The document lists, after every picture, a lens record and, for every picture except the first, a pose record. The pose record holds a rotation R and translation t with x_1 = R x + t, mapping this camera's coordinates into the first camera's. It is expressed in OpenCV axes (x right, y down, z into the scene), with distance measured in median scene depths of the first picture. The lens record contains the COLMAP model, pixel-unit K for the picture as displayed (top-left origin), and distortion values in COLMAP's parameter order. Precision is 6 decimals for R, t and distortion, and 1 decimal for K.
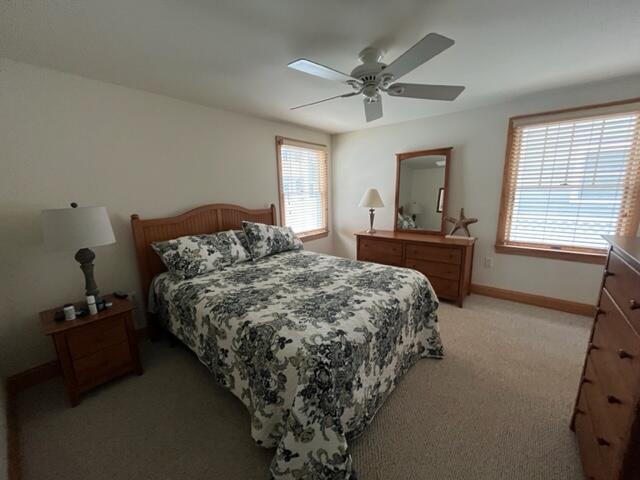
lens RADIAL K [[255.8, 0, 321.4], [0, 255.8, 240.1], [0, 0, 1]] dist [-0.001795, -0.000250]
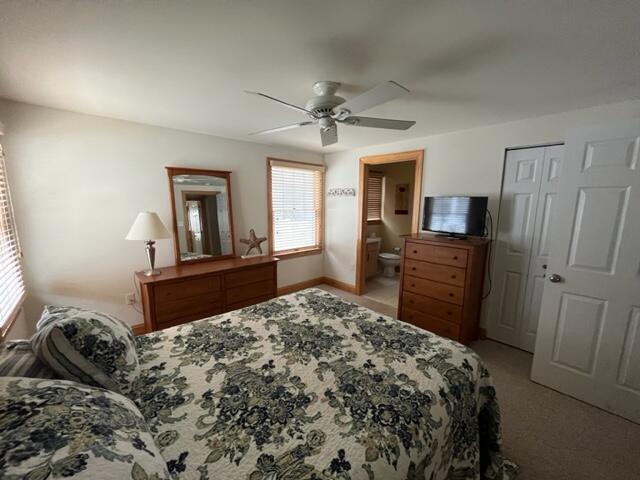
lens RADIAL K [[255.8, 0, 321.1], [0, 255.8, 243.8], [0, 0, 1]] dist [-0.001795, -0.000250]
pose [[0.153503, -0.136066, 0.978735, -0.653186], [0.179548, 0.977827, 0.107780, -0.173335], [-0.971699, 0.159186, 0.174530, 0.711245]]
